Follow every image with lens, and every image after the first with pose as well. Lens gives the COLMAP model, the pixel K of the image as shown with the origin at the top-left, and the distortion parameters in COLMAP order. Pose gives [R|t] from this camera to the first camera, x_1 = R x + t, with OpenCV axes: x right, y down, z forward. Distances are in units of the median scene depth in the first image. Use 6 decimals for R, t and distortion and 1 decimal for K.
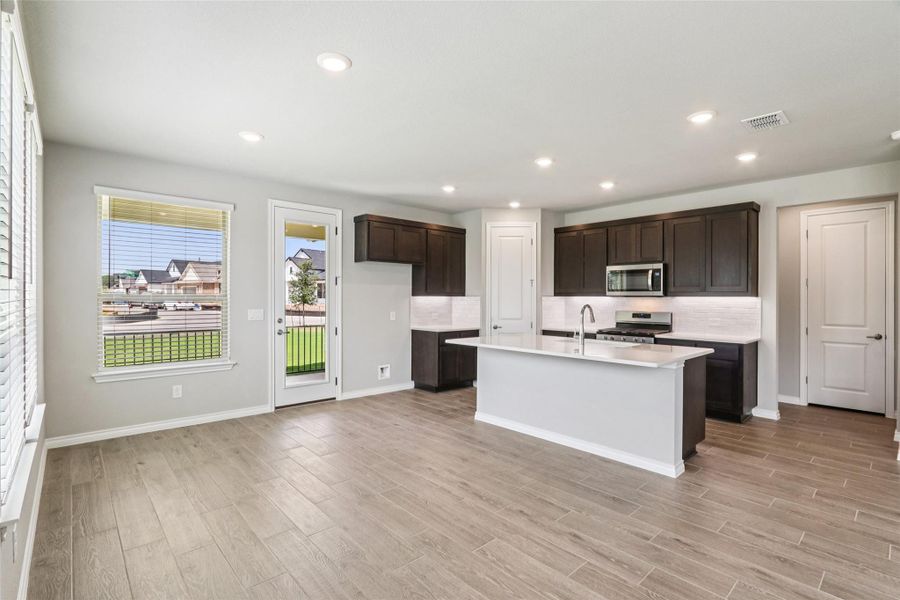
lens RADIAL K [[419.0, 0, 447.3], [0, 419.0, 295.7], [0, 0, 1]] dist [-0.011005, 0.000267]
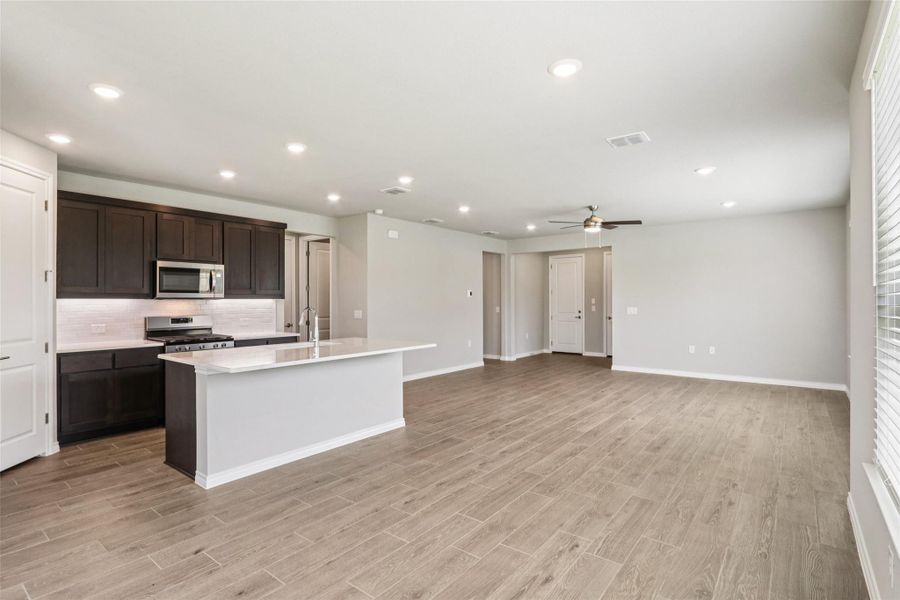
lens RADIAL K [[419.0, 0, 450.3], [0, 419.0, 298.6], [0, 0, 1]] dist [-0.011005, 0.000267]
pose [[-0.130321, -0.000869, 0.991471, -0.712197], [-0.002233, 0.999997, 0.000583, -0.000475], [-0.991469, -0.002138, -0.130323, 0.817281]]
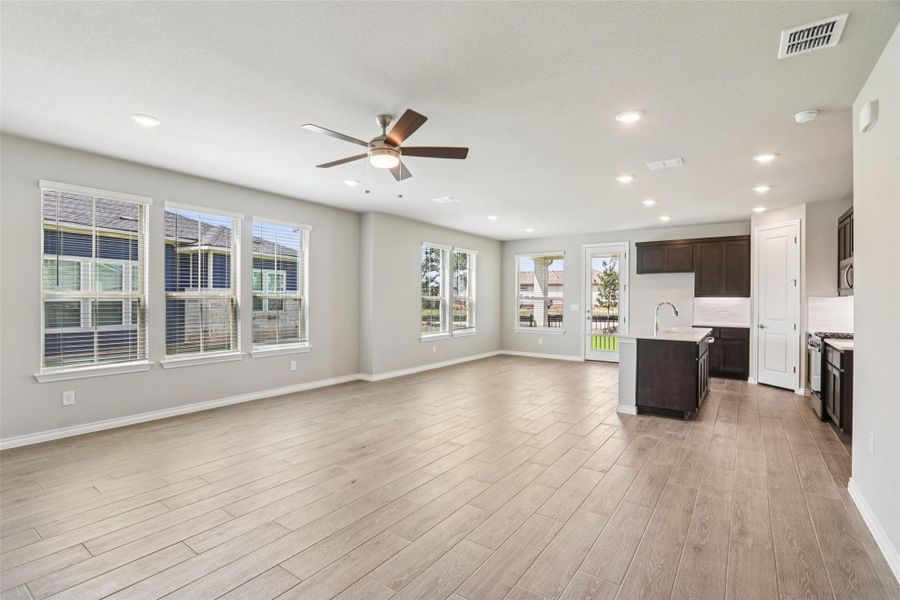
lens RADIAL K [[419.0, 0, 449.9], [0, 419.0, 301.6], [0, 0, 1]] dist [-0.011005, 0.000267]
pose [[0.230628, 0.004670, -0.973031, 1.499902], [0.003300, 0.999979, 0.005581, 0.007084], [0.973037, -0.004498, 0.230607, 0.019446]]
